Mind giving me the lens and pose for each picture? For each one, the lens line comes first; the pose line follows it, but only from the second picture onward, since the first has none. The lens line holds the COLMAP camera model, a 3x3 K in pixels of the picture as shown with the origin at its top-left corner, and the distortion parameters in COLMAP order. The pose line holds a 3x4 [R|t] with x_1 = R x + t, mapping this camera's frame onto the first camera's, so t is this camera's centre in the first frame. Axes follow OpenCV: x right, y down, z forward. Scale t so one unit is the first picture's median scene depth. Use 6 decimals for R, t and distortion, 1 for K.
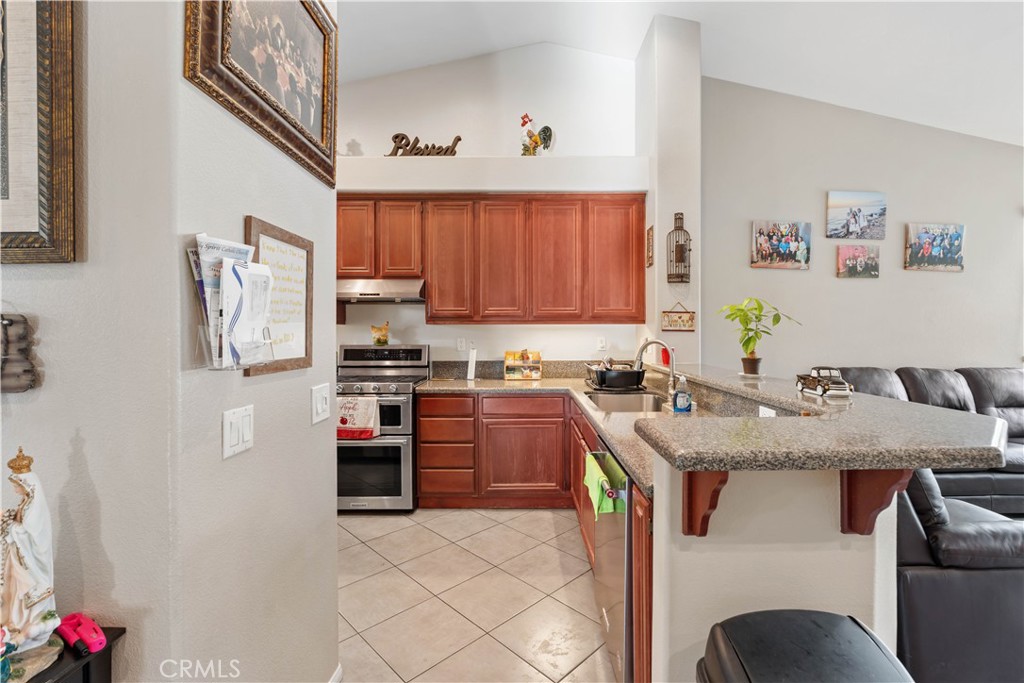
lens RADIAL K [[450.2, 0, 530.9], [0, 450.2, 332.2], [0, 0, 1]] dist [-0.006840, 0.001790]
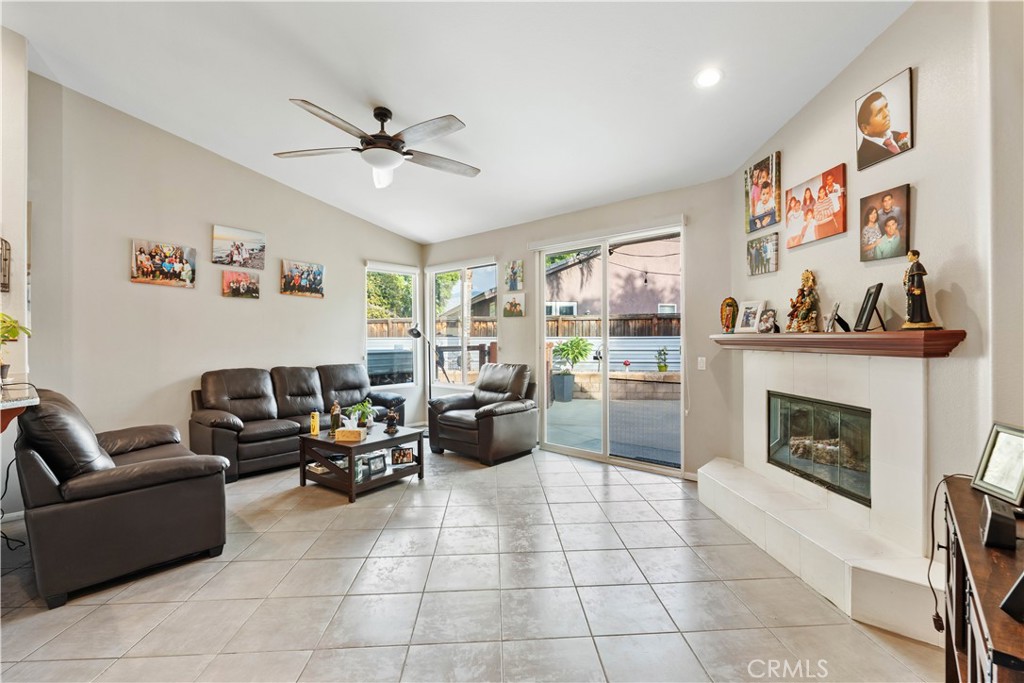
lens RADIAL K [[450.2, 0, 514.2], [0, 450.2, 340.0], [0, 0, 1]] dist [-0.006840, 0.001790]
pose [[0.673424, -0.002778, 0.739251, 0.312513], [0.003315, 0.999994, 0.000738, -0.000782], [-0.739249, 0.001953, 0.673430, -0.421403]]
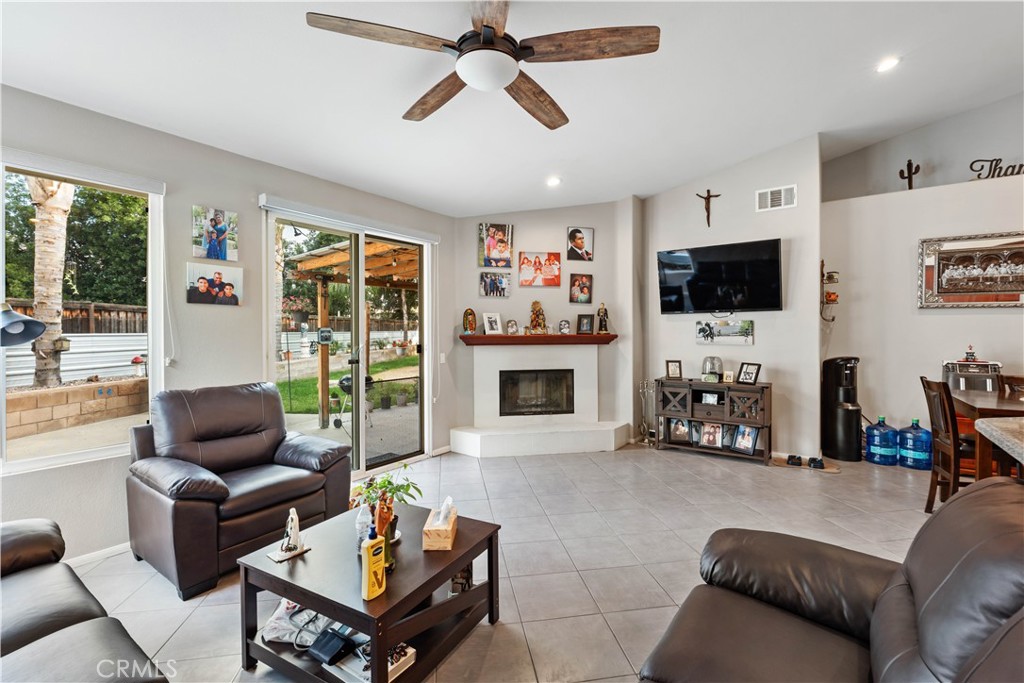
lens RADIAL K [[450.2, 0, 513.9], [0, 450.2, 334.5], [0, 0, 1]] dist [-0.006840, 0.001790]
pose [[-0.808722, 0.001109, 0.588190, 0.439612], [0.006357, 0.999956, 0.006855, -0.020784], [-0.588156, 0.009283, -0.808694, 0.890477]]
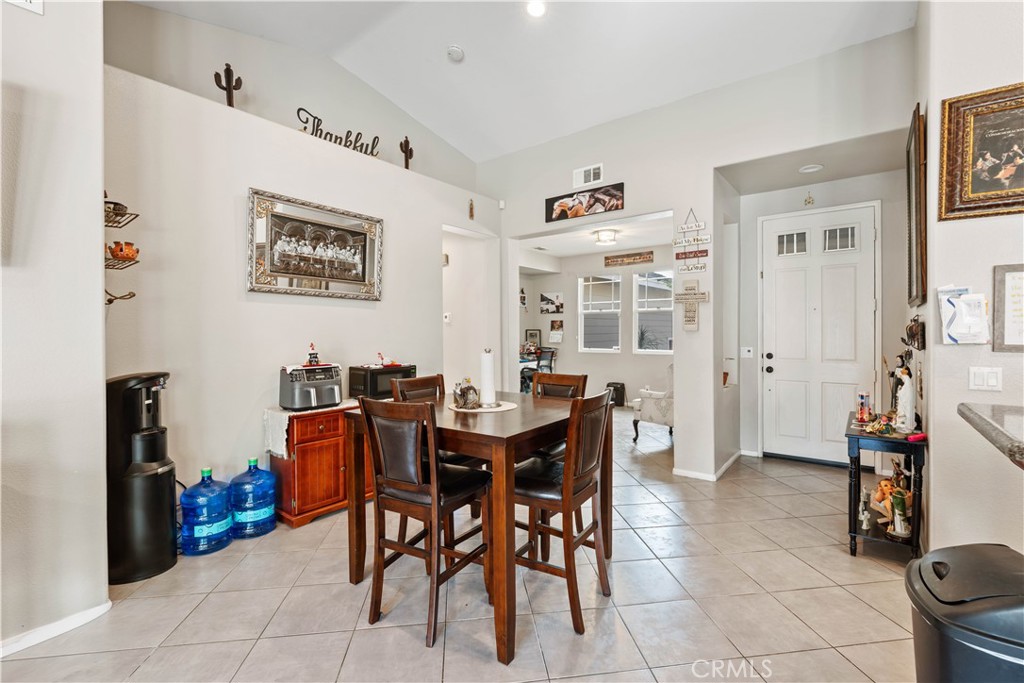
lens RADIAL K [[450.2, 0, 516.7], [0, 450.2, 333.6], [0, 0, 1]] dist [-0.006840, 0.001790]
pose [[-0.611902, 0.011836, -0.790845, 0.606561], [0.008872, 0.999928, 0.008101, -0.002724], [0.790884, -0.002059, -0.611963, 0.166095]]
